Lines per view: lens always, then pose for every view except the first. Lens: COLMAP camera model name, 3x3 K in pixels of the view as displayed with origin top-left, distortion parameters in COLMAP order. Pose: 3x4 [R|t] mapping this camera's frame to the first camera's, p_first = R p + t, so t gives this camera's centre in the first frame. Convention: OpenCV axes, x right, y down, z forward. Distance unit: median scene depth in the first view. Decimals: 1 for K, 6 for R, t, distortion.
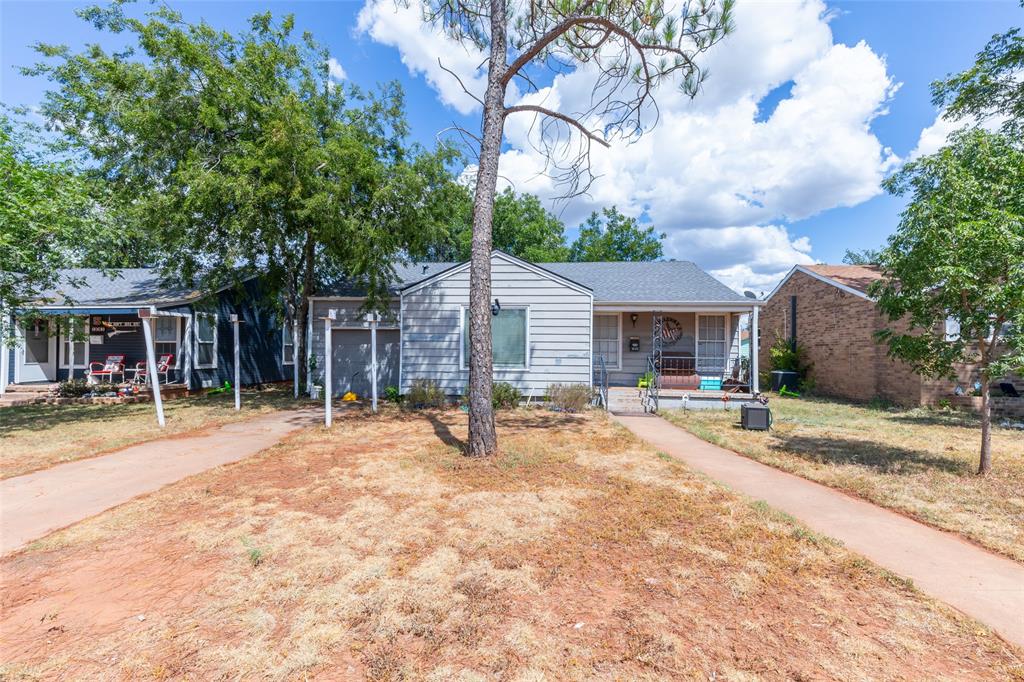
lens RADIAL K [[458.2, 0, 506.4], [0, 458.2, 340.3], [0, 0, 1]] dist [0.007686, -0.000659]
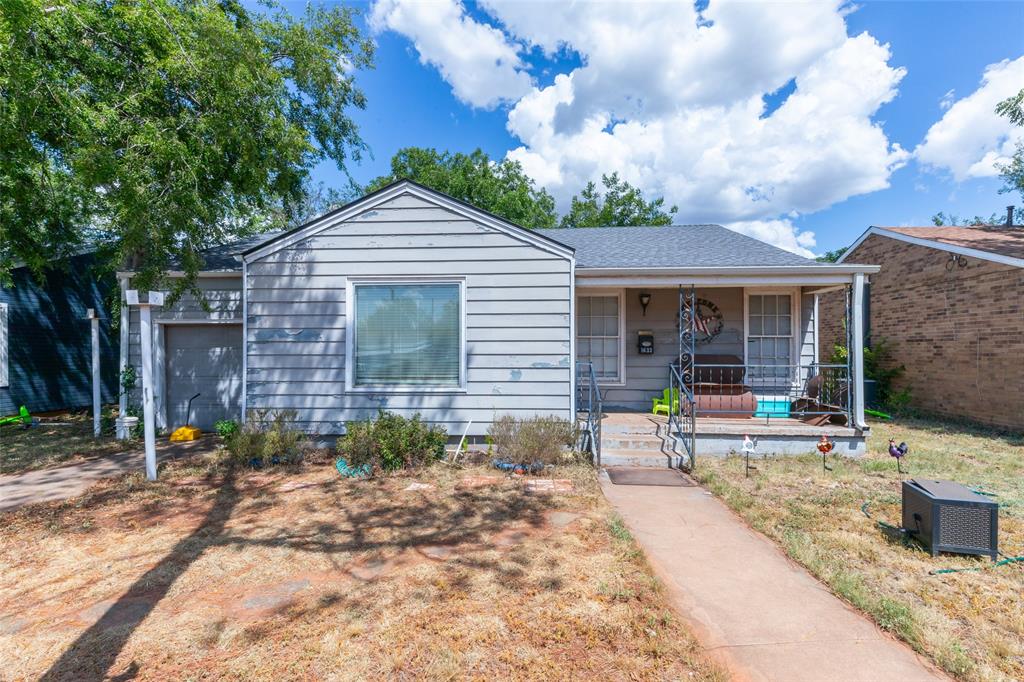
lens RADIAL K [[458.2, 0, 517.7], [0, 458.2, 342.0], [0, 0, 1]] dist [0.007686, -0.000659]
pose [[0.999914, -0.011601, 0.006083, 0.107068], [0.011575, 0.999924, 0.004349, 0.002476], [-0.006133, -0.004278, 0.999972, 0.396831]]
